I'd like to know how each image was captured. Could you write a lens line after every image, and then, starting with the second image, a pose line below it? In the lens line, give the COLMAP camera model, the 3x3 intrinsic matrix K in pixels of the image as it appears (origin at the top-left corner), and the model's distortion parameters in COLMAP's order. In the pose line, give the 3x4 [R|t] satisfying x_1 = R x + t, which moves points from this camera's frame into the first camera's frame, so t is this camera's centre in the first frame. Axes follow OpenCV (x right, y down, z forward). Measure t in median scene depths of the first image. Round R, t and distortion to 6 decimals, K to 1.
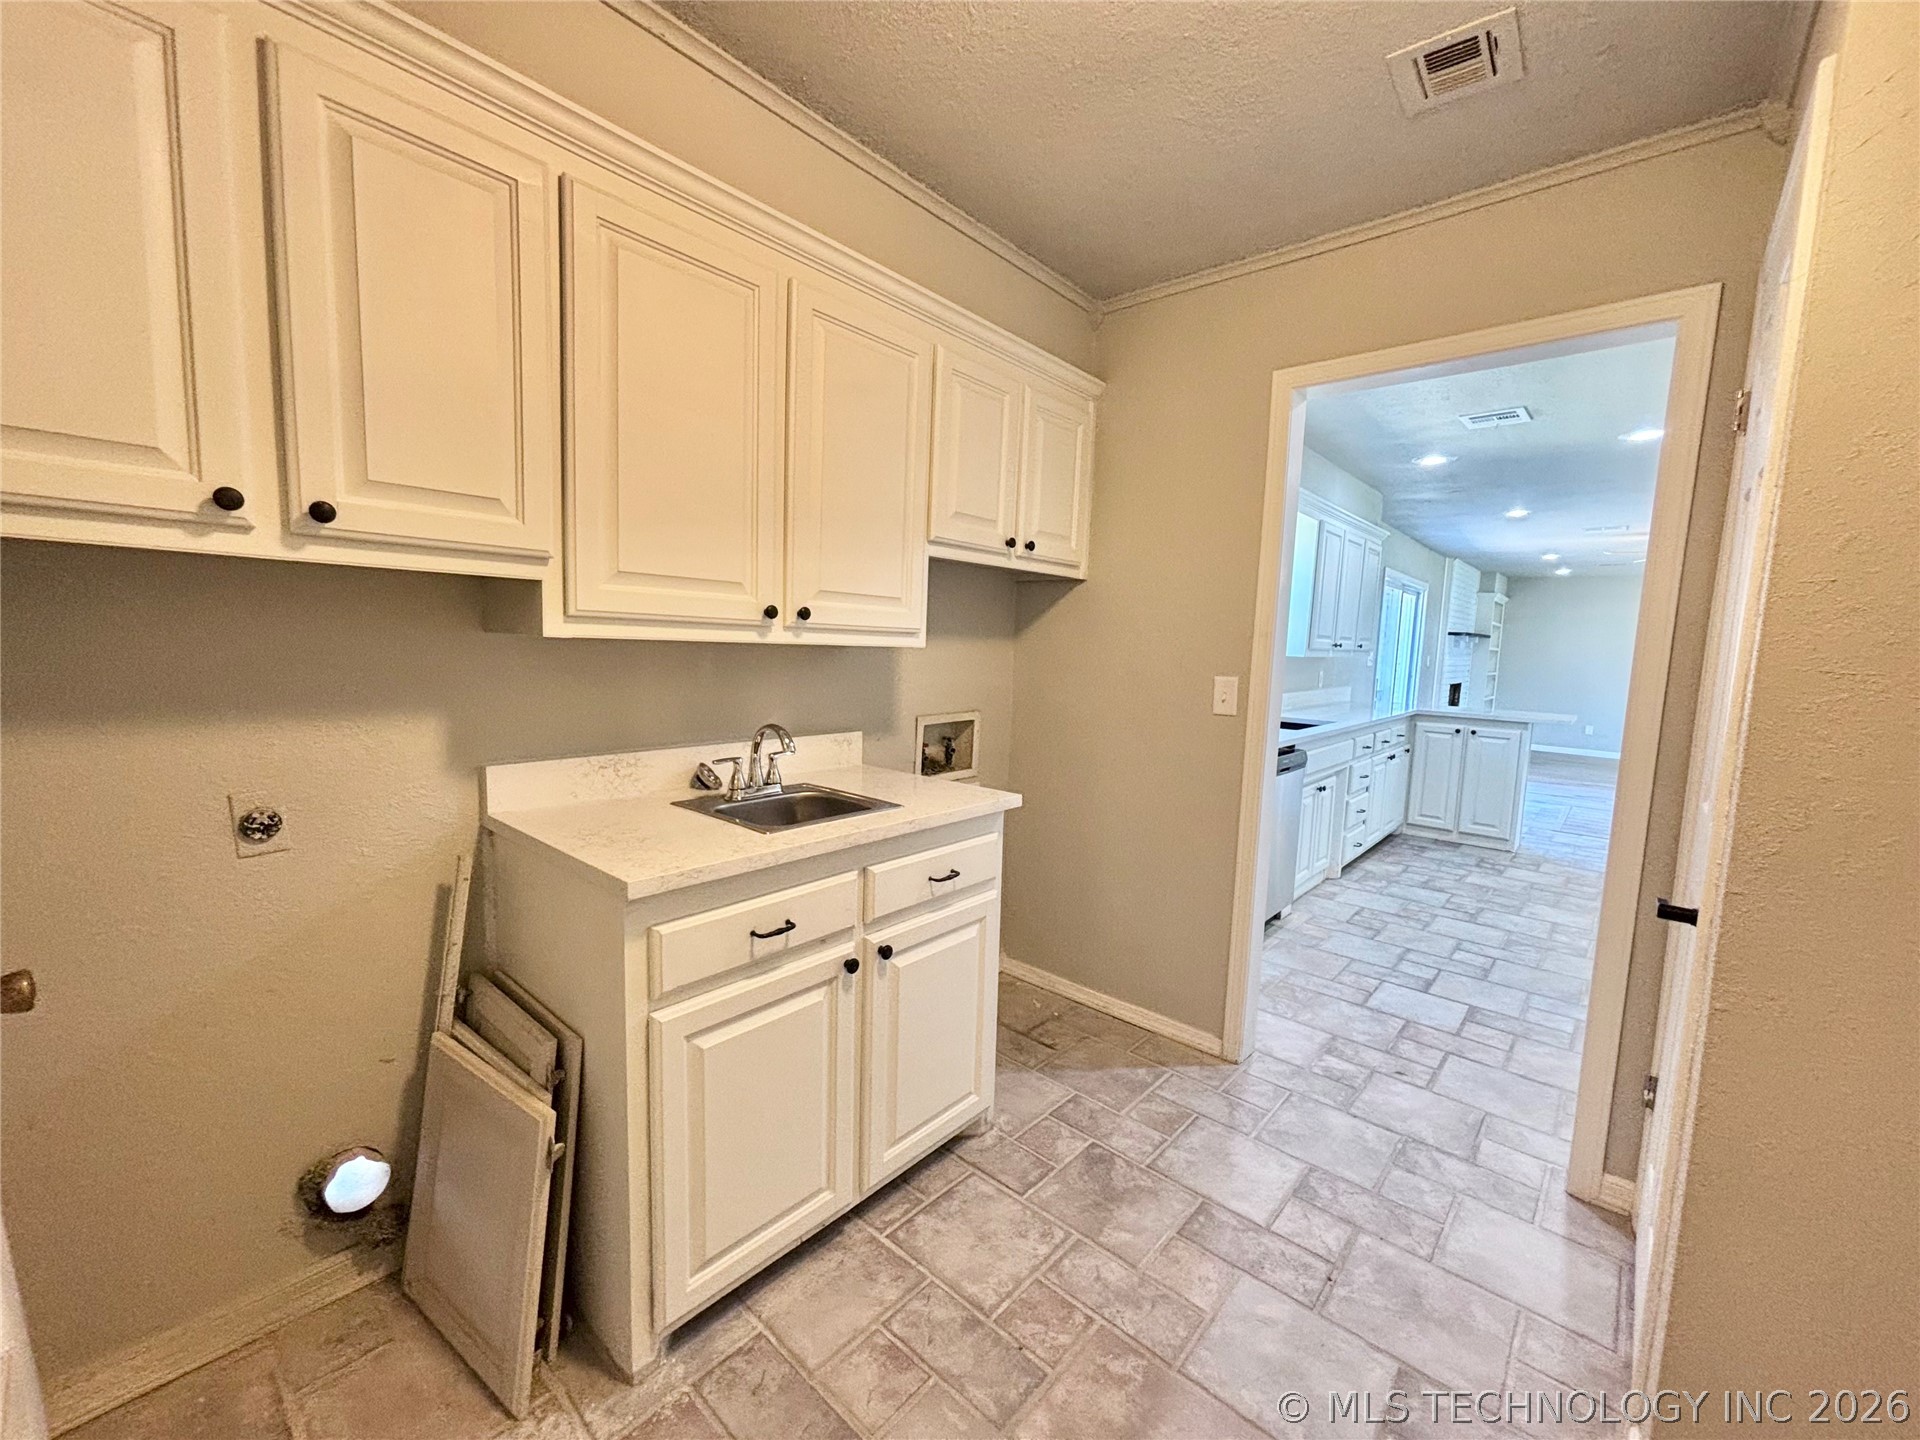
lens RADIAL K [[758.5, 0, 967.1], [0, 758.5, 722.9], [0, 0, 1]] dist [-0.001880, -0.000844]
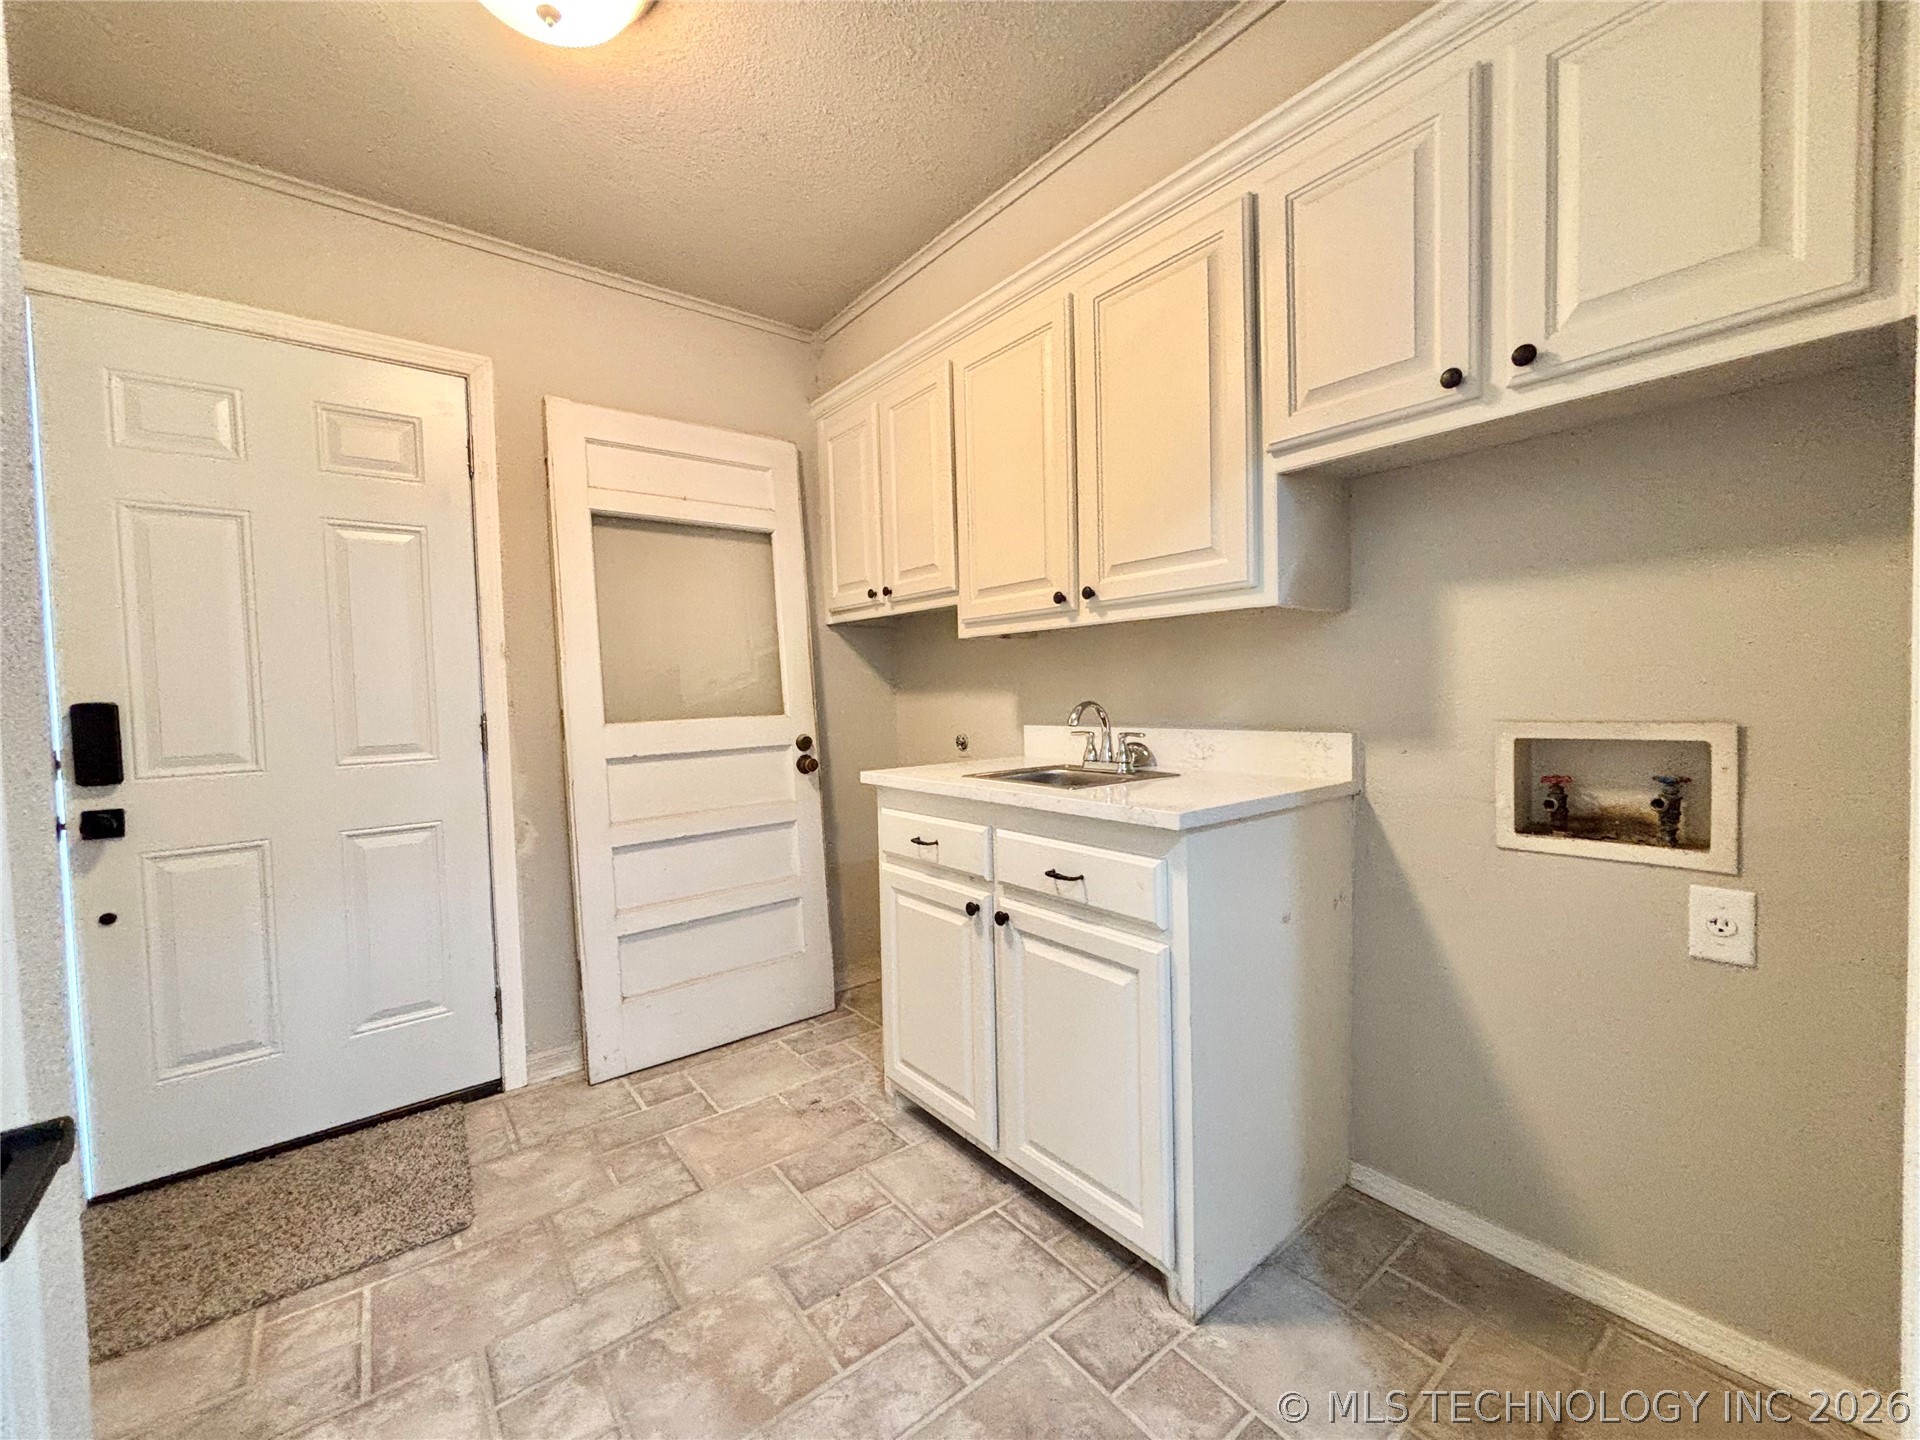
lens RADIAL K [[780.4, 0, 960.4], [0, 780.4, 717.7], [0, 0, 1]] dist [0.003393, 0.002996]
pose [[-0.182873, 0.003400, -0.983131, 0.932574], [-0.081615, 0.996490, 0.018628, 0.020962], [0.979743, 0.083645, -0.181954, 1.124463]]
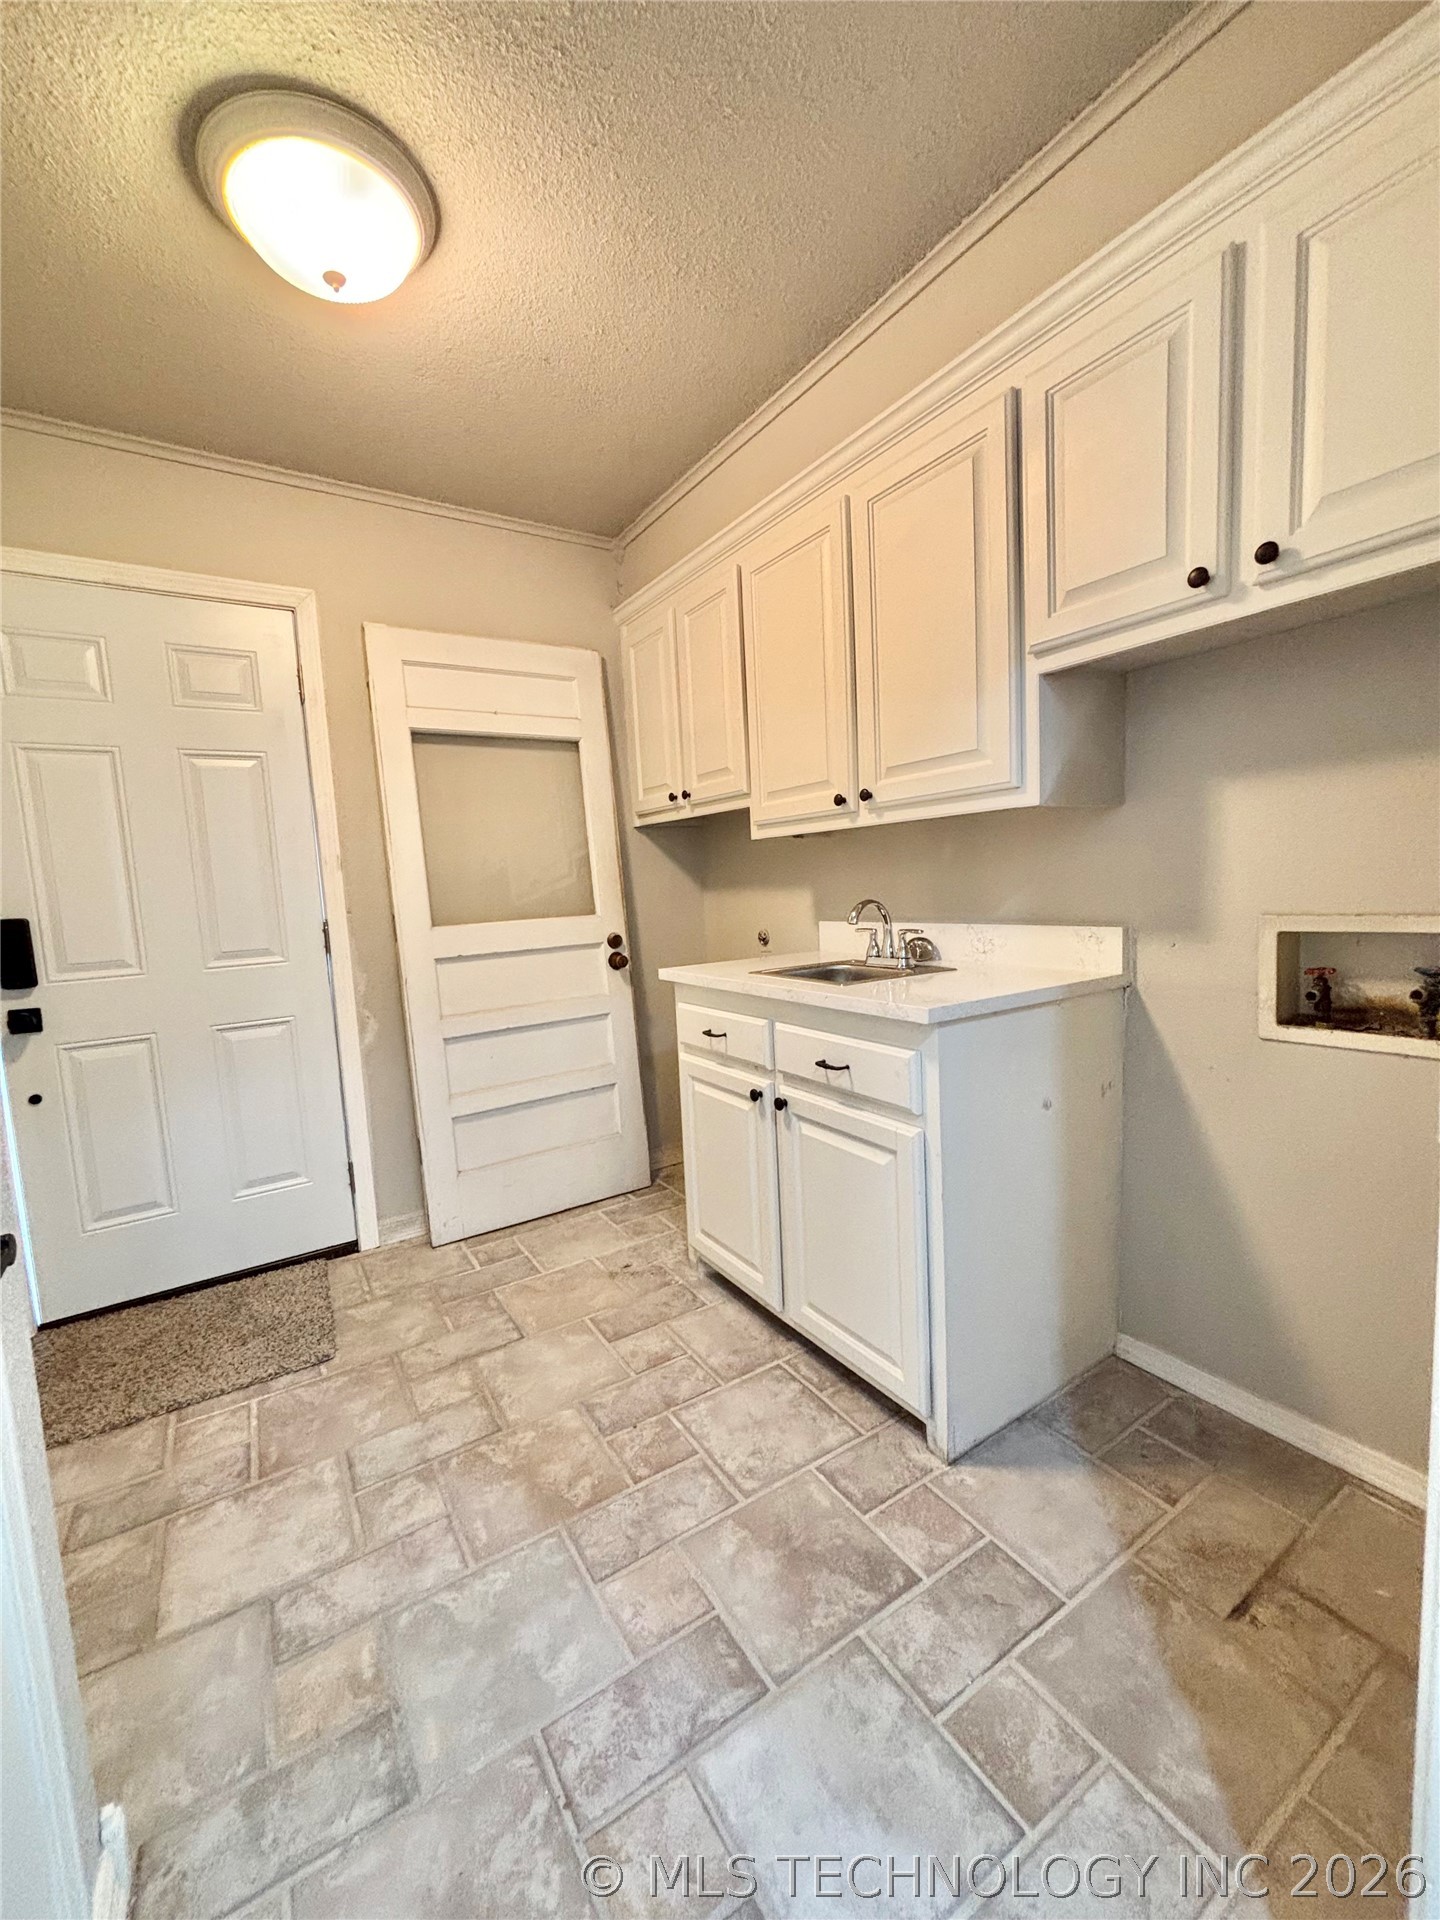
lens RADIAL K [[780.4, 0, 720.0], [0, 780.4, 960.0], [0, 0, 1]] dist [0.003393, 0.002996]
pose [[-0.279920, 0.073324, -0.957219, 0.987607], [-0.059881, 0.993804, 0.093638, -0.004502], [0.958154, 0.083531, -0.273795, 1.219052]]
